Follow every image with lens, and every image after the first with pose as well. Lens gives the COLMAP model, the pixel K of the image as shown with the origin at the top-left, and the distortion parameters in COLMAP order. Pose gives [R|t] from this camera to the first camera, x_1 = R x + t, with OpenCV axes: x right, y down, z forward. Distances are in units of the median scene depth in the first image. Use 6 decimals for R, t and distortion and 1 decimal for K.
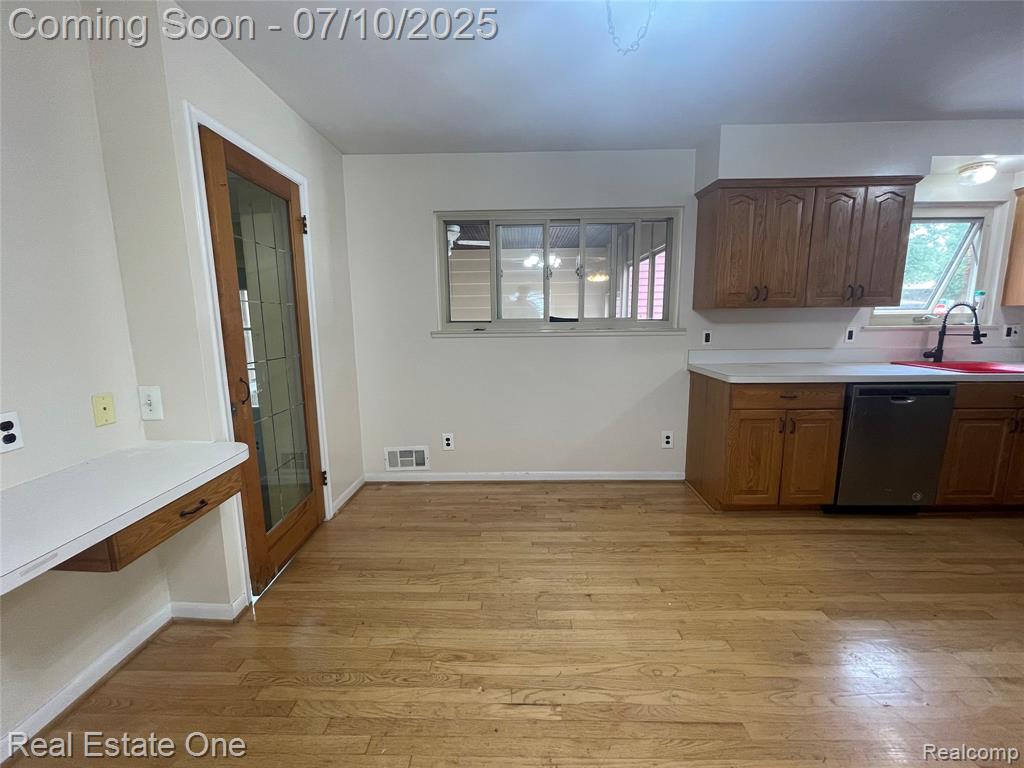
lens RADIAL K [[414.3, 0, 512.7], [0, 414.3, 381.7], [0, 0, 1]] dist [-0.007838, -0.000164]
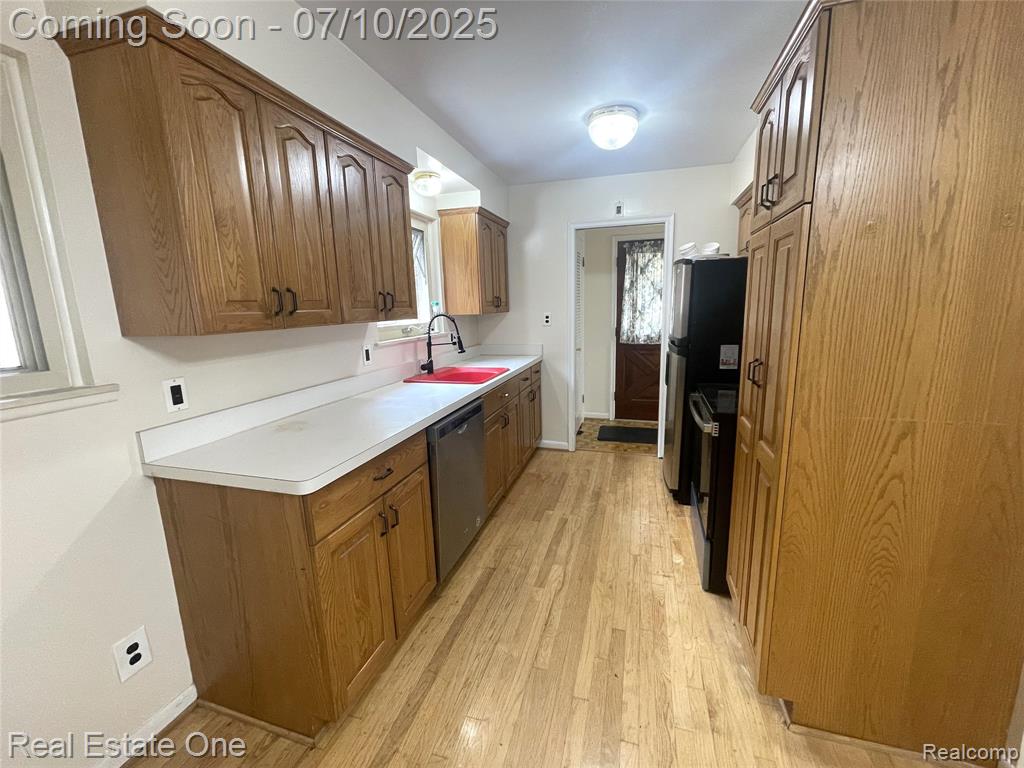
lens RADIAL K [[414.3, 0, 517.8], [0, 414.3, 380.1], [0, 0, 1]] dist [-0.007838, -0.000164]
pose [[0.264825, -0.163681, 0.950303, 0.157938], [0.172021, 0.977700, 0.120462, -0.126448], [-0.948829, 0.131571, 0.287076, 0.572047]]
